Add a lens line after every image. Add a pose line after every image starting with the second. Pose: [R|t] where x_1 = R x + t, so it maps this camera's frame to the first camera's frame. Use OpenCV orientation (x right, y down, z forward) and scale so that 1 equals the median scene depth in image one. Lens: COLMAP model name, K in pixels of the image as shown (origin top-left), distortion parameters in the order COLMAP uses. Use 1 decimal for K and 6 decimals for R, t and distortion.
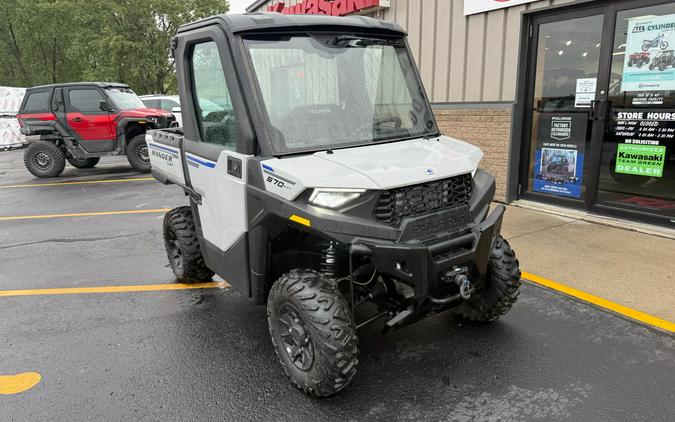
lens RADIAL K [[516.6, 0, 333.5], [0, 516.6, 243.0], [0, 0, 1]] dist [-0.000592, -0.005705]
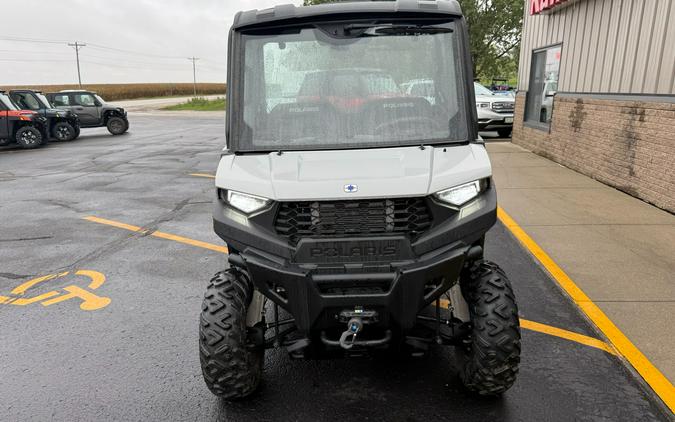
lens RADIAL K [[516.6, 0, 333.5], [0, 516.6, 243.0], [0, 0, 1]] dist [-0.000592, -0.005705]
pose [[0.779027, 0.196615, -0.595366, 0.660022], [-0.175505, 0.979982, 0.093987, -0.122025], [0.601927, 0.031271, 0.797939, 0.313257]]
